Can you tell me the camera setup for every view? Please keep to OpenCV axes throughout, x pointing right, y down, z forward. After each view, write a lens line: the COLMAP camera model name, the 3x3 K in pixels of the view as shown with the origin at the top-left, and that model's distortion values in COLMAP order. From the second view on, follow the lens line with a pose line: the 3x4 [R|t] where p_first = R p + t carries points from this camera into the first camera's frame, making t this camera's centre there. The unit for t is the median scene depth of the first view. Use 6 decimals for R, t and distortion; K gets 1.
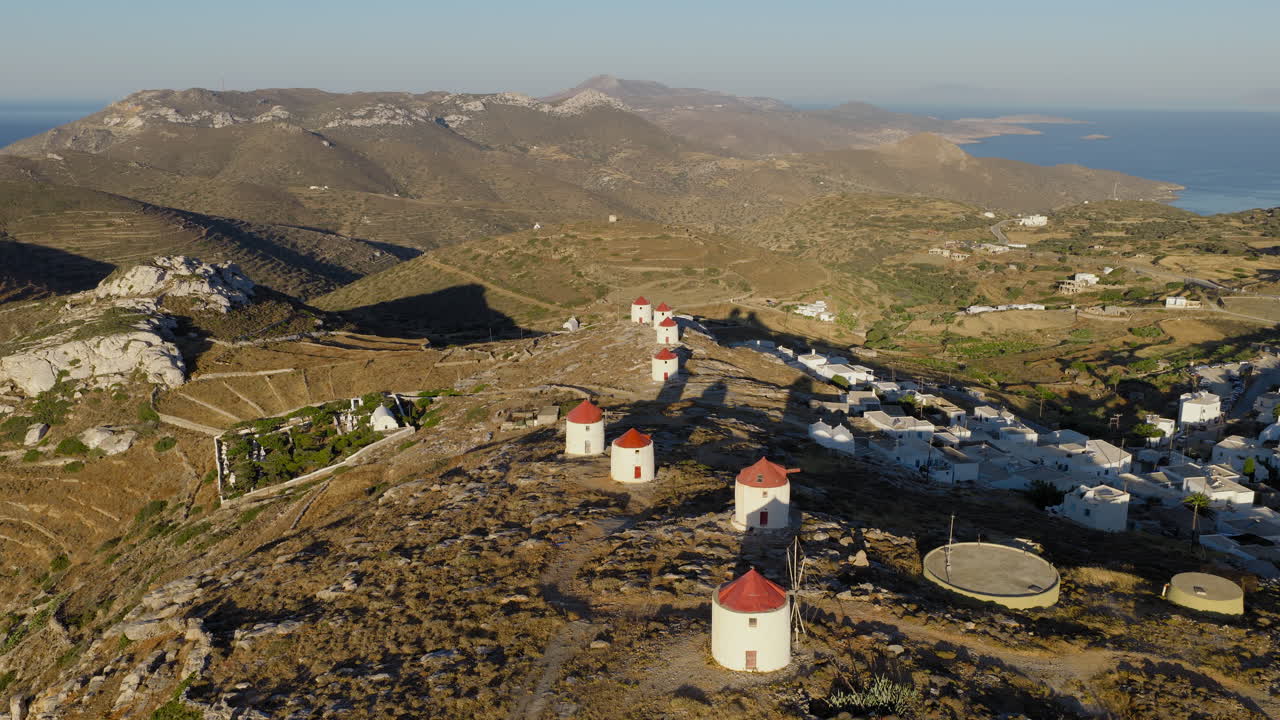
lens RADIAL K [[1075.0, 0, 640.2], [0, 1075.0, 355.4], [0, 0, 1]] dist [-0.011532, 0.001657]
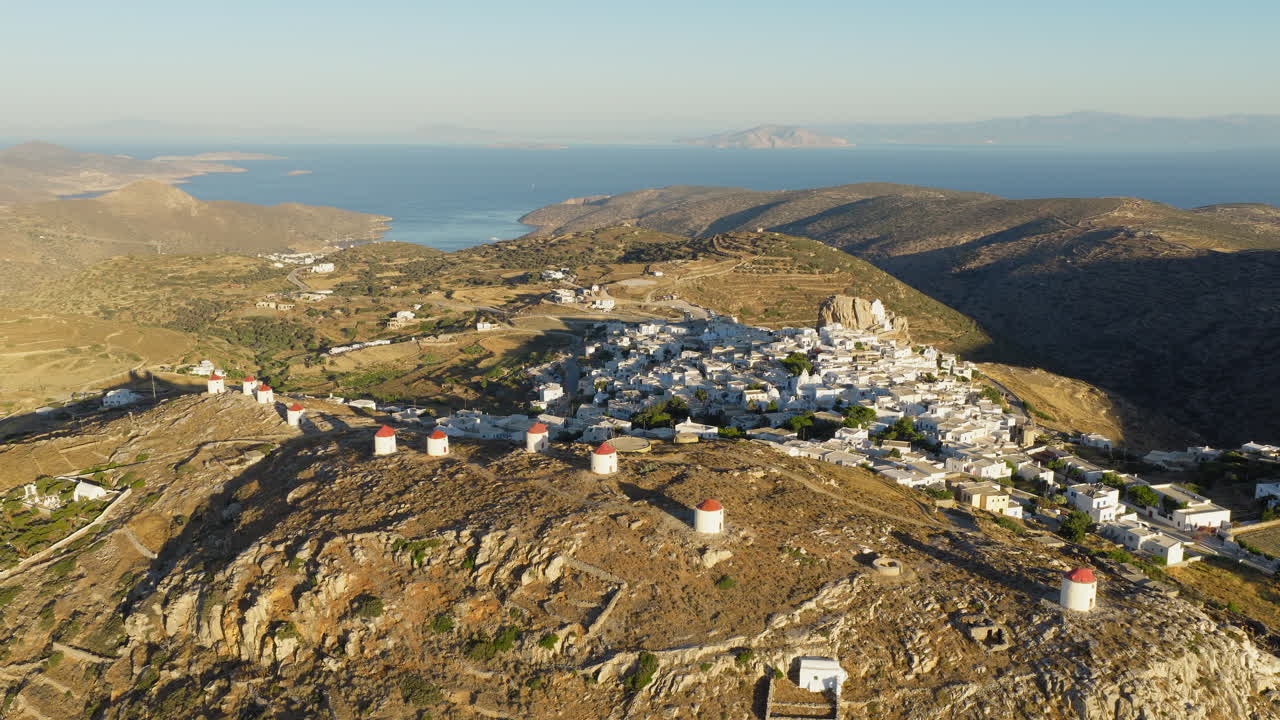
lens RADIAL K [[1075.0, 0, 639.9], [0, 1075.0, 361.1], [0, 0, 1]] dist [-0.011532, 0.001657]
pose [[0.761640, -0.136844, 0.633387, -0.150571], [0.153232, 0.987760, 0.029148, -0.009493], [-0.629623, 0.074854, 0.773286, -0.129154]]
